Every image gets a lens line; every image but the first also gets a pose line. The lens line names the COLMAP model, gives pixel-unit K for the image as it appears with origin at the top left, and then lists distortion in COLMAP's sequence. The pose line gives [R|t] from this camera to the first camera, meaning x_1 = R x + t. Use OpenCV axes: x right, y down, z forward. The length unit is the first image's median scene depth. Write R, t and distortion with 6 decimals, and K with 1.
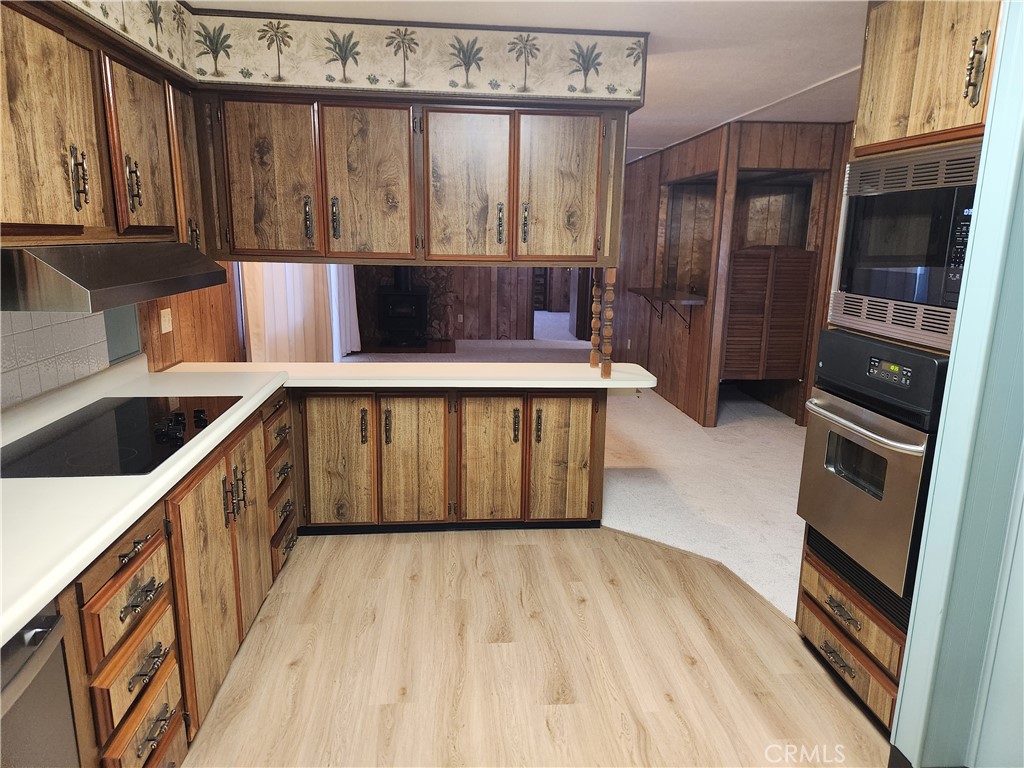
lens RADIAL K [[683.7, 0, 511.4], [0, 683.7, 385.1], [0, 0, 1]] dist [0.047250, -0.037007]
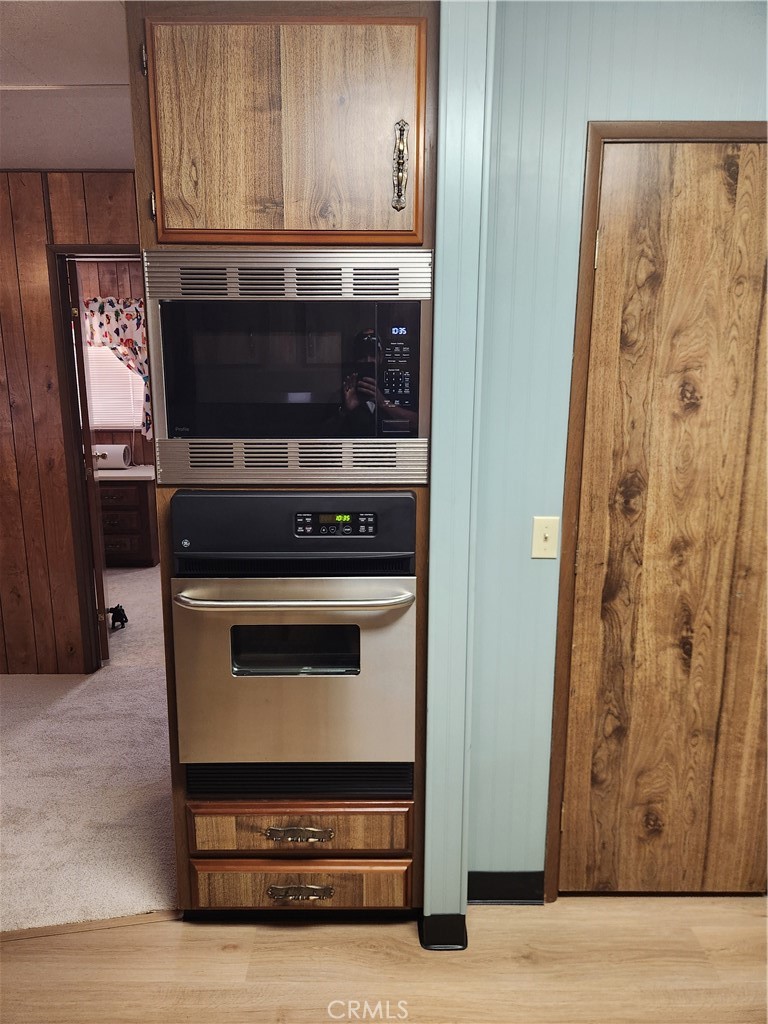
lens RADIAL K [[683.7, 0, 379.0], [0, 683.7, 512.8], [0, 0, 1]] dist [0.047250, -0.037007]
pose [[0.096032, -0.208058, 0.973391, -0.228412], [0.219738, 0.958215, 0.183136, -0.166636], [-0.970821, 0.196304, 0.137738, 0.826185]]
